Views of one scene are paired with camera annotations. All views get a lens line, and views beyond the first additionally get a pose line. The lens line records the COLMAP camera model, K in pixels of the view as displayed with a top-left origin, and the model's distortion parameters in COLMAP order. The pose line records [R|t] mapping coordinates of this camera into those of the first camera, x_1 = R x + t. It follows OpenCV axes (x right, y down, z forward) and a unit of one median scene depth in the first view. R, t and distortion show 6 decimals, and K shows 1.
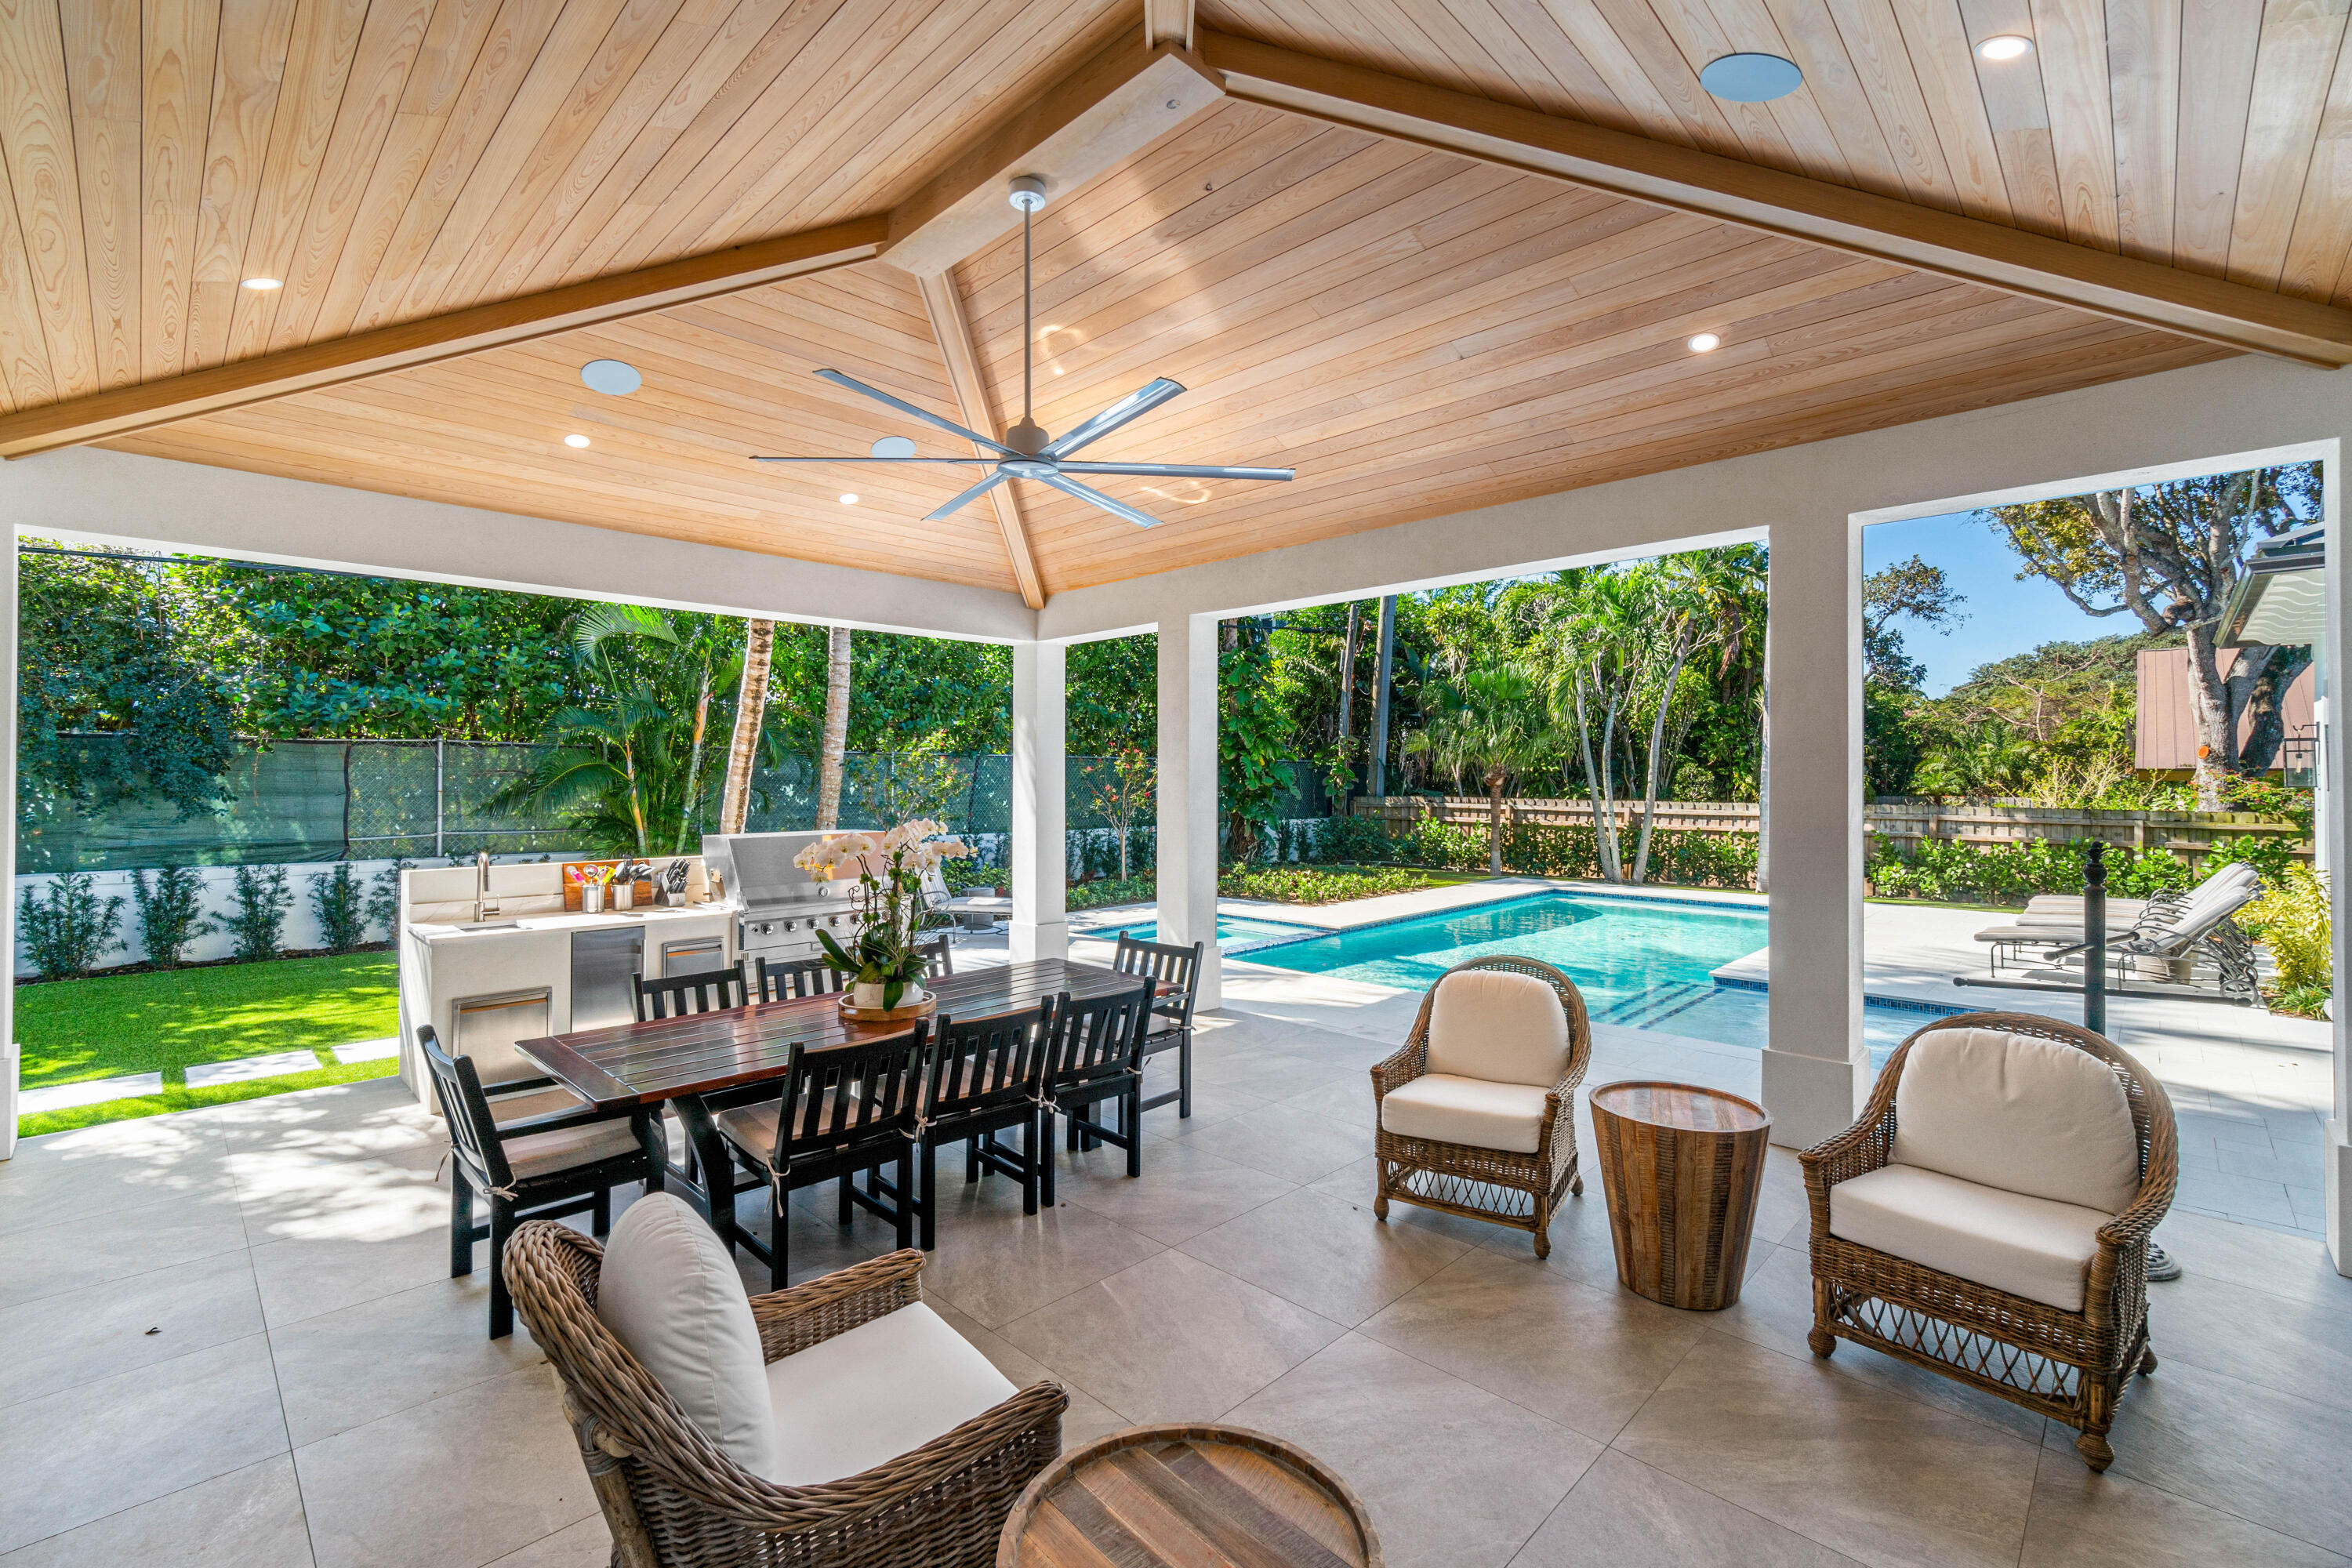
lens RADIAL K [[1008.4, 0, 1171.3], [0, 1008.4, 771.1], [0, 0, 1]] dist [-0.001276, 0.000415]
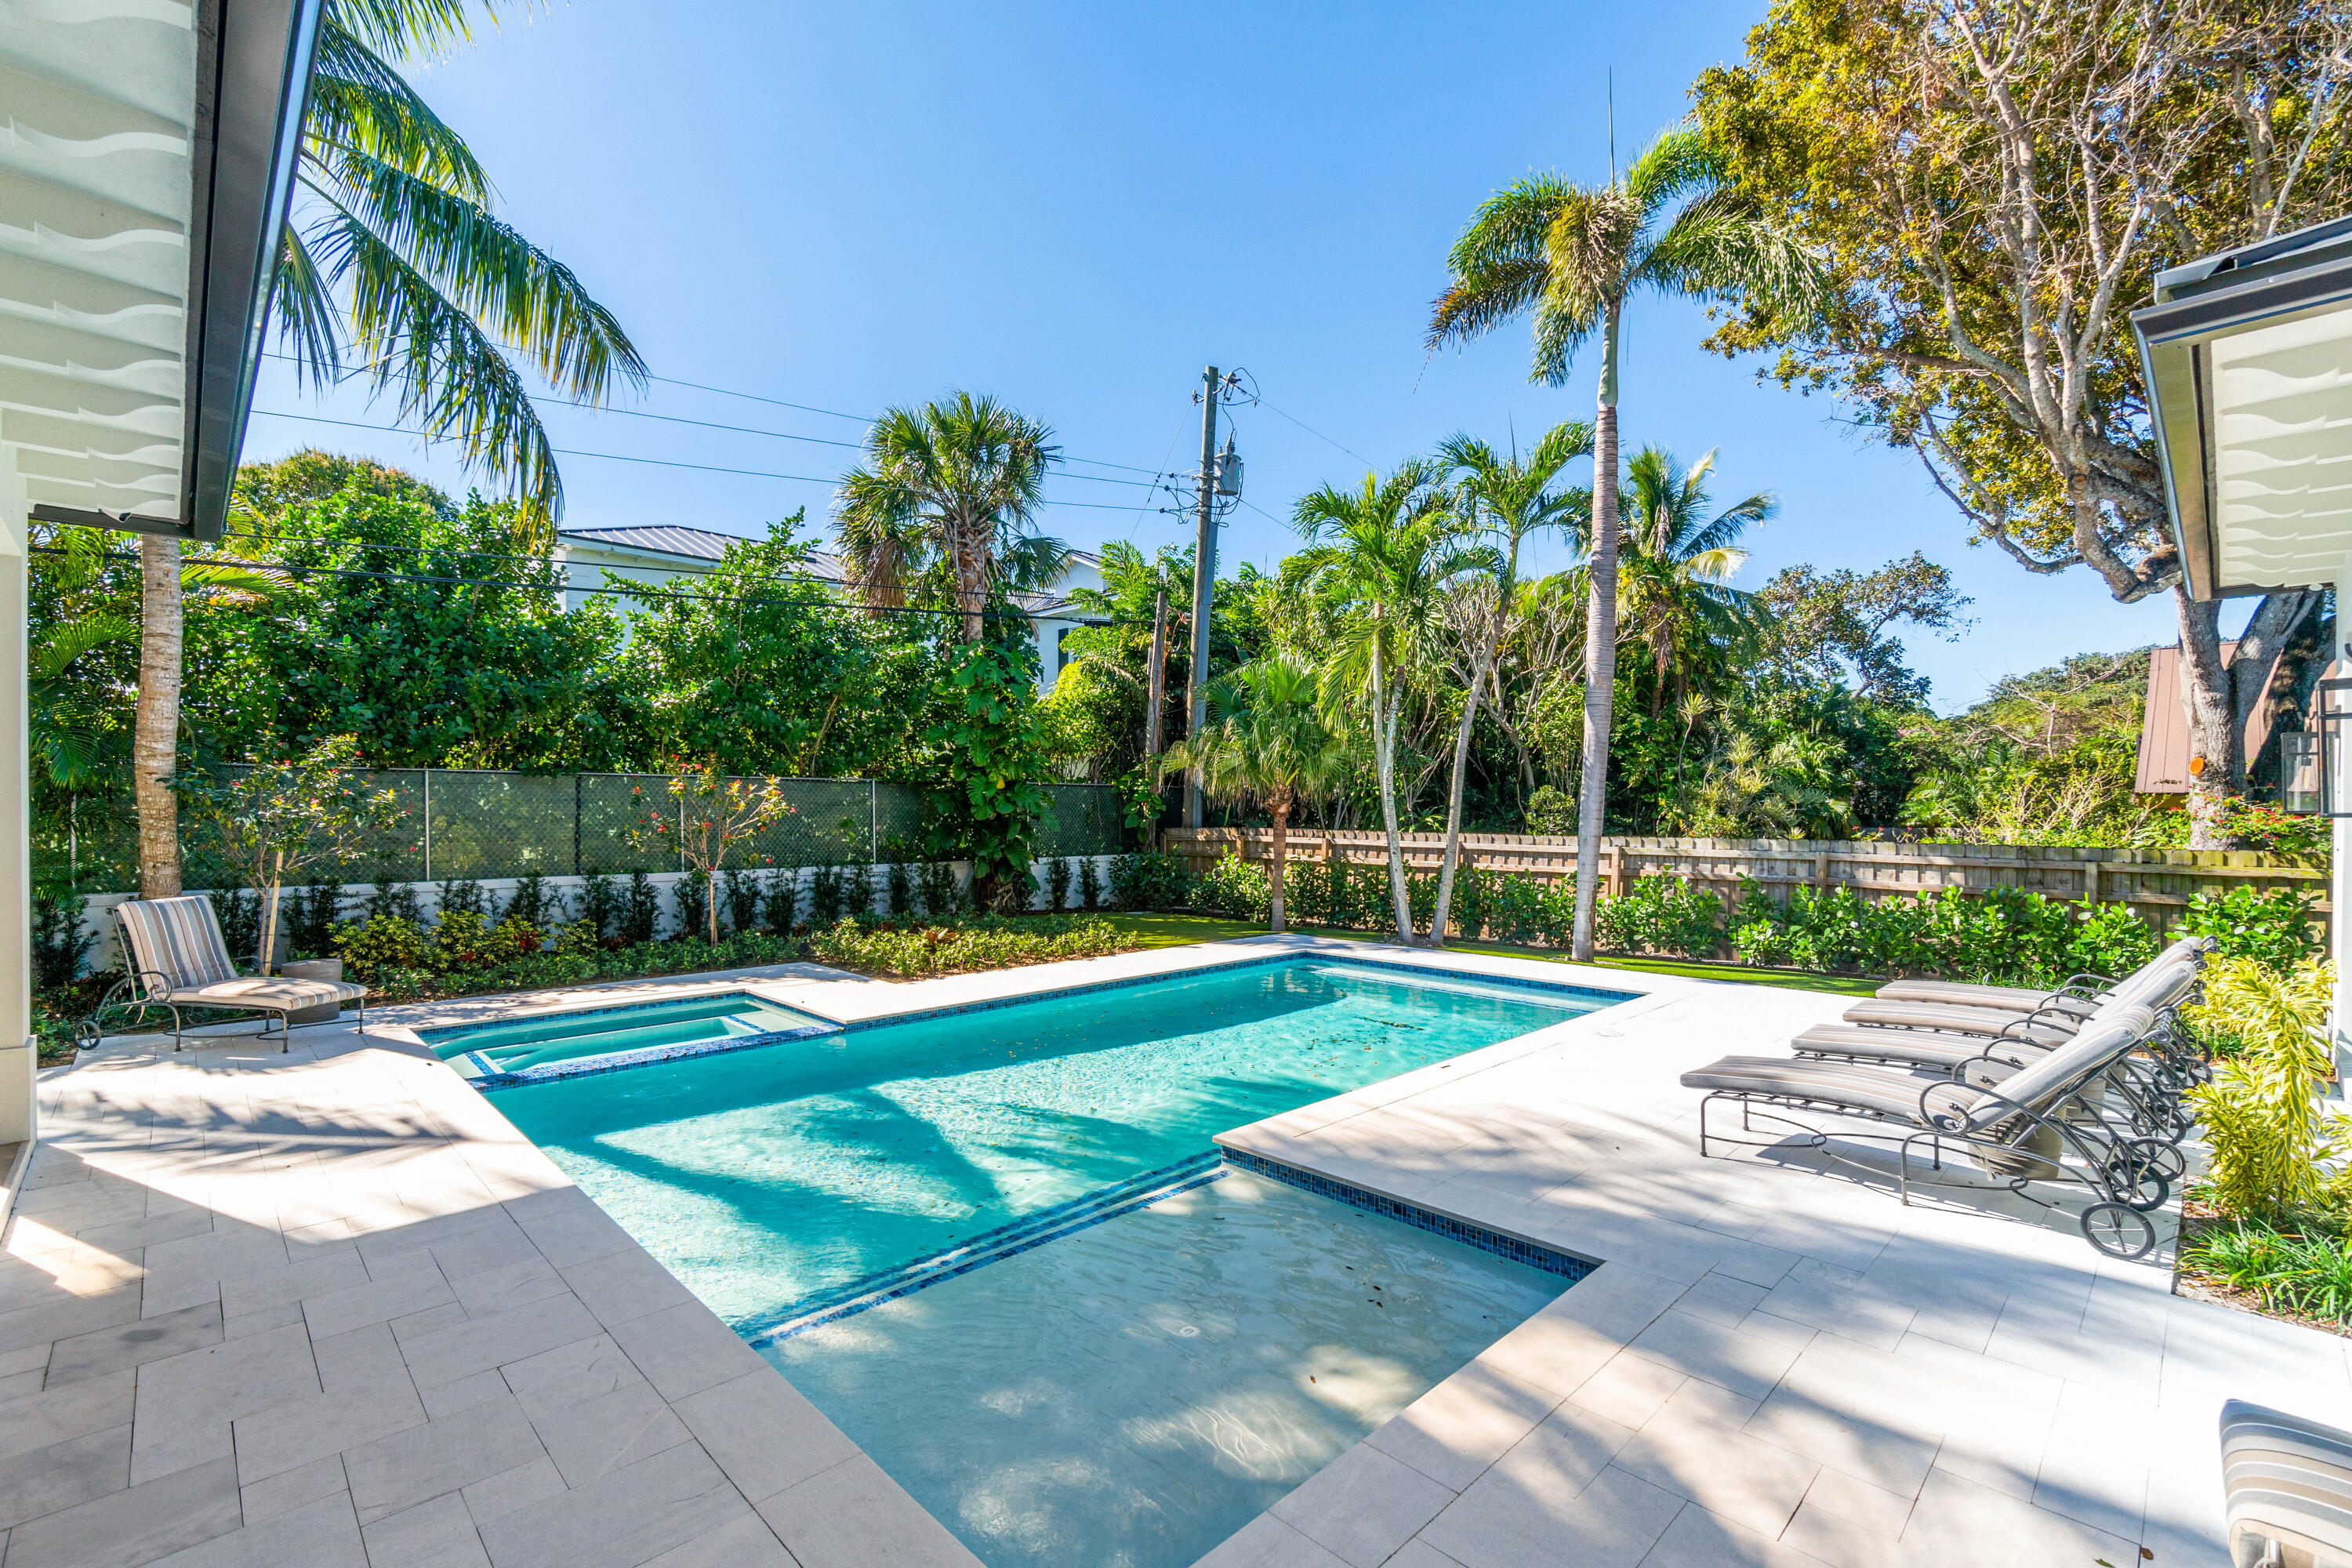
lens RADIAL K [[1028.5, 0, 1170.7], [0, 1028.5, 817.5], [0, 0, 1]] dist [-0.002382, -0.000490]
pose [[0.999670, 0.000153, -0.025677, 0.423012], [0.000218, 0.999896, 0.014452, 0.009341], [0.025677, -0.014453, 0.999566, 0.339761]]
